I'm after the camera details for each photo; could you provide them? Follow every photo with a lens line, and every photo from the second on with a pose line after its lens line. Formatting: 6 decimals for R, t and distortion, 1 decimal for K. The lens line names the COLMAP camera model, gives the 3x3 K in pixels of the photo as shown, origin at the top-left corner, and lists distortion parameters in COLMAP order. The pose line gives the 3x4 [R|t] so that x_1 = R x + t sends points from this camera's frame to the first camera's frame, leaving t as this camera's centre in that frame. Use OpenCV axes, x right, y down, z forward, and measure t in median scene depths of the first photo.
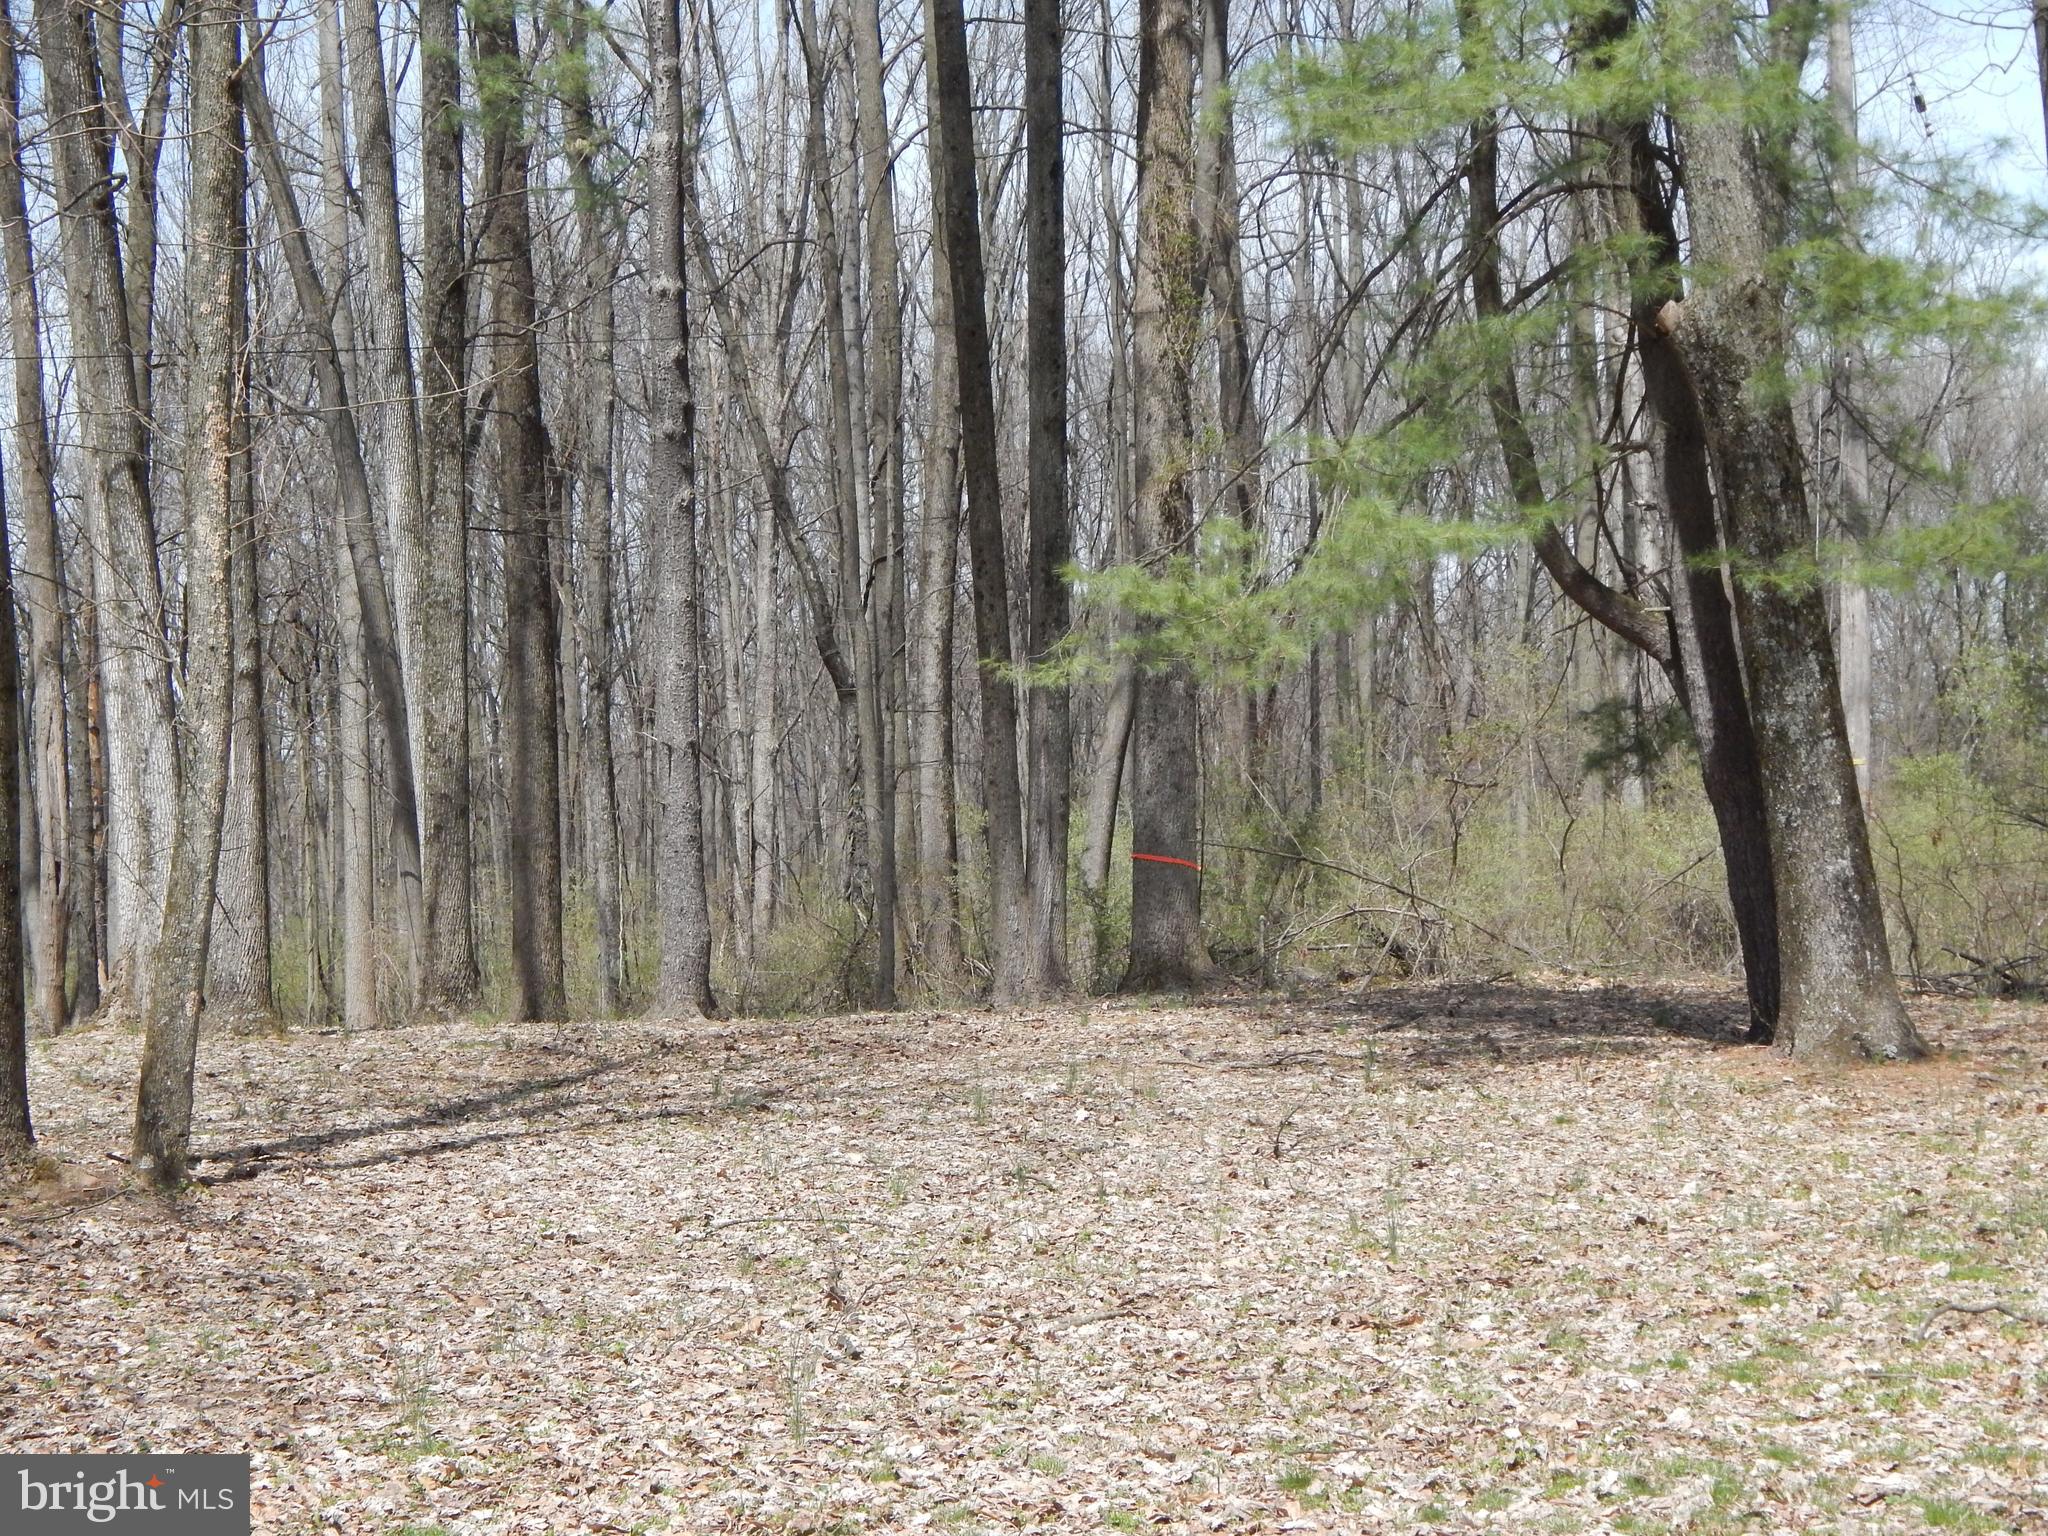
lens RADIAL K [[3285.3, 0, 1026.1], [0, 3285.3, 770.2], [0, 0, 1]] dist [-0.018052, 0.000000]
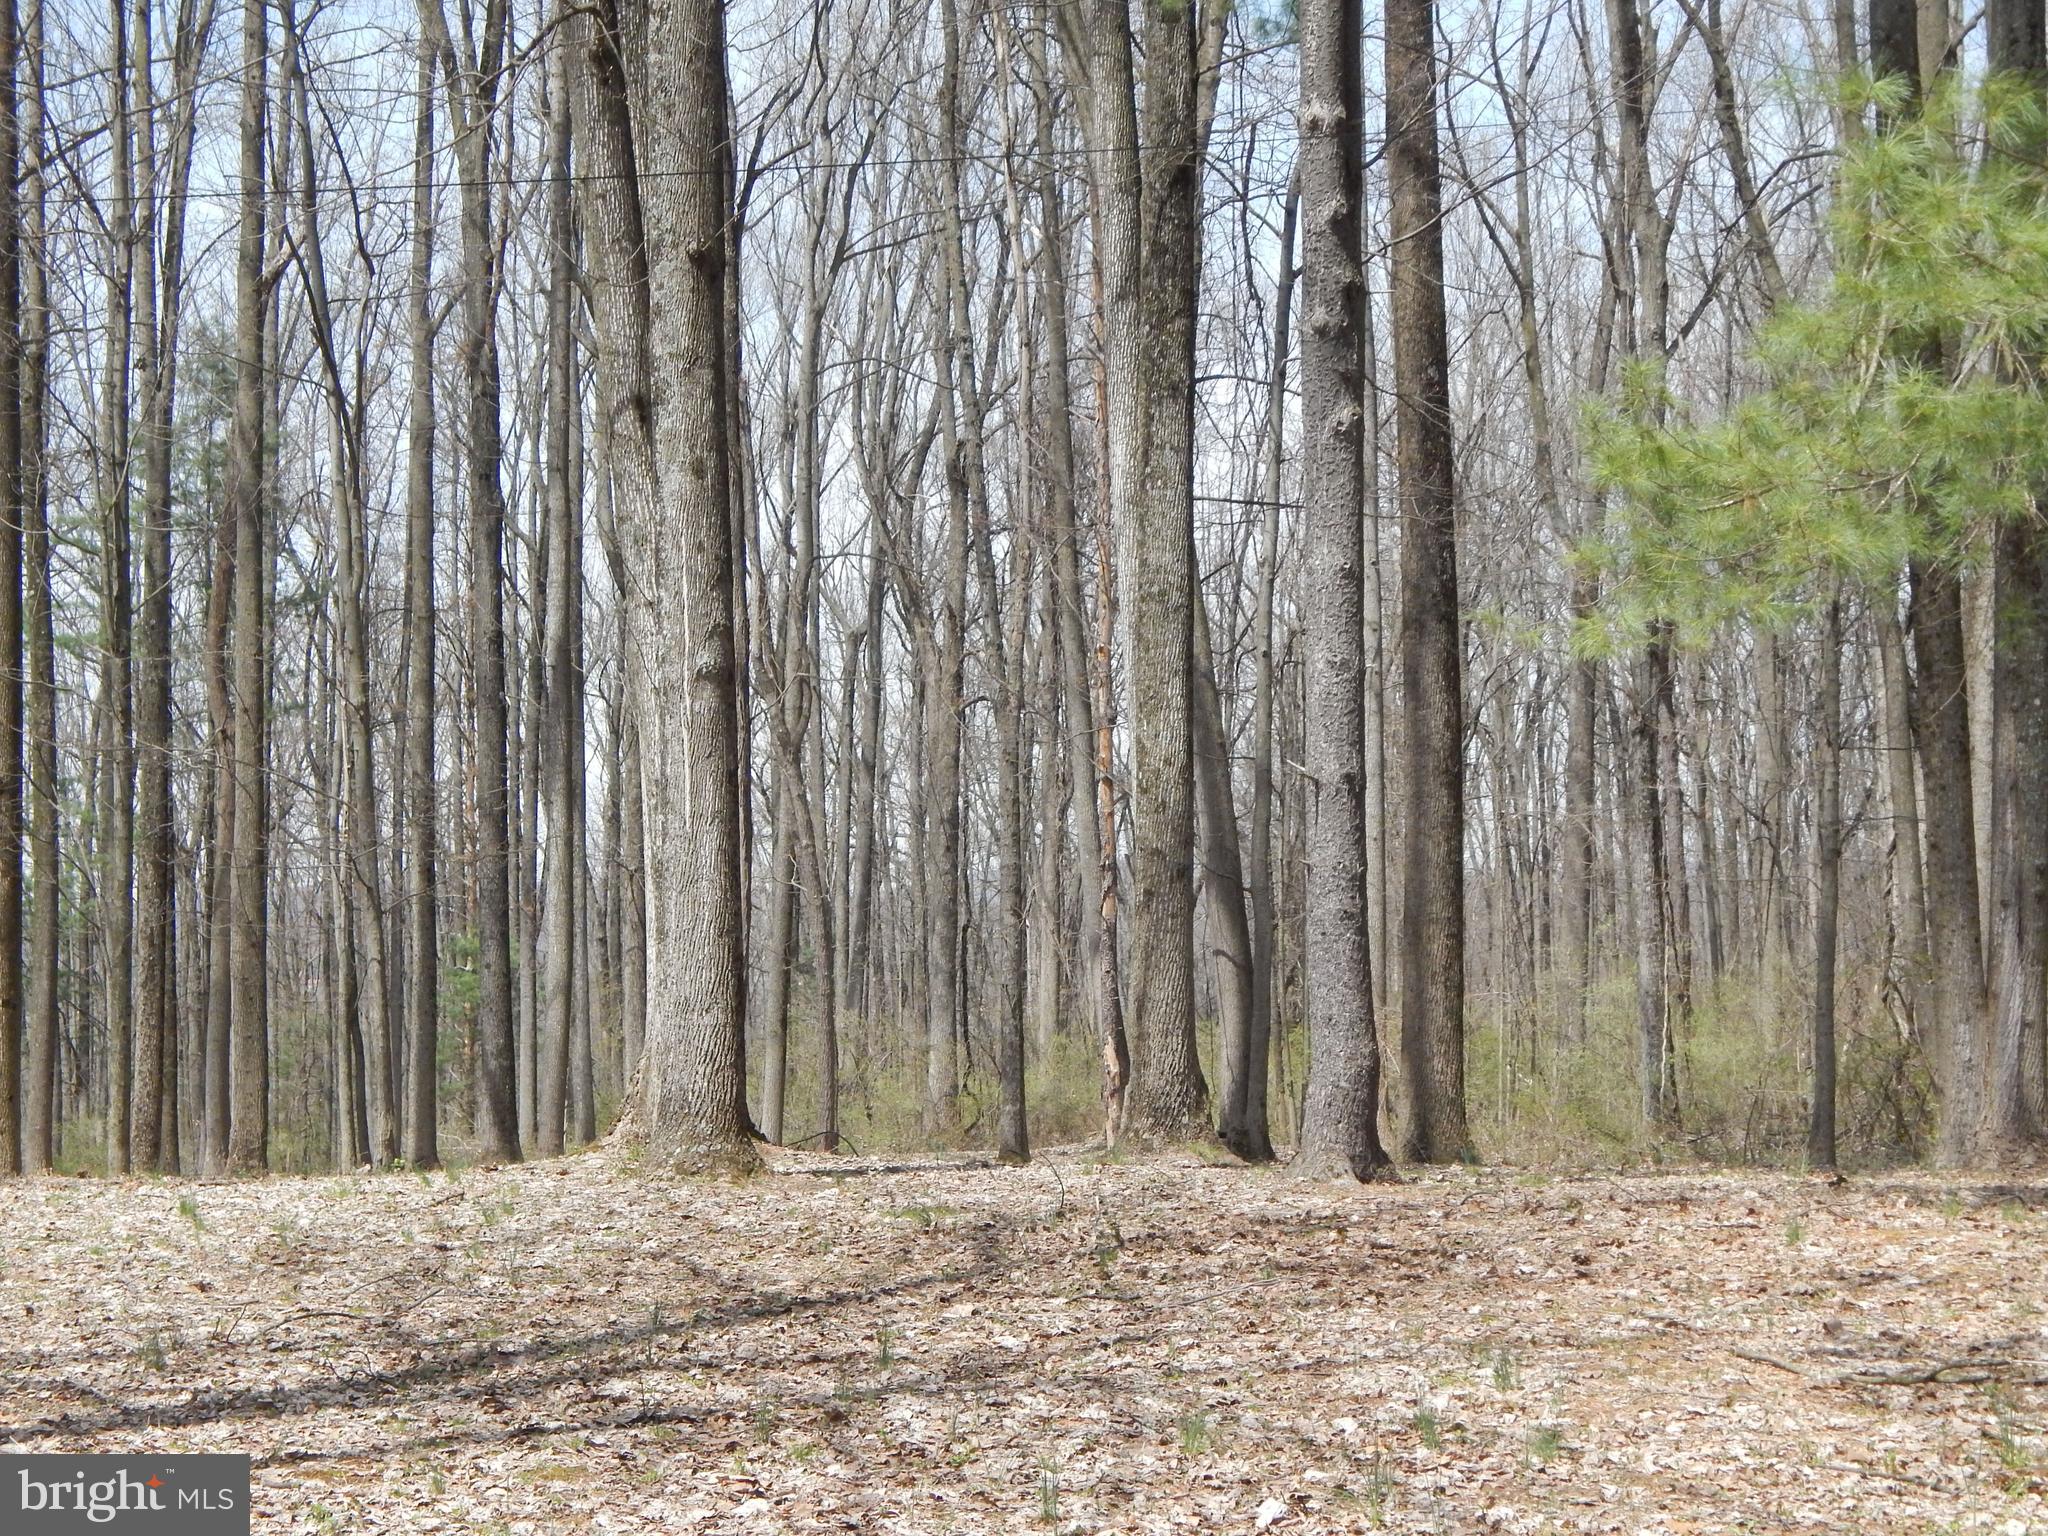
lens RADIAL K [[3285.3, 0, 1020.6], [0, 3285.3, 762.7], [0, 0, 1]] dist [-0.018052, 0.000000]
pose [[0.917536, 0.005097, -0.397621, 0.093128], [-0.014728, 0.999667, -0.021171, 0.003820], [0.397381, 0.025282, 0.917306, 0.297719]]
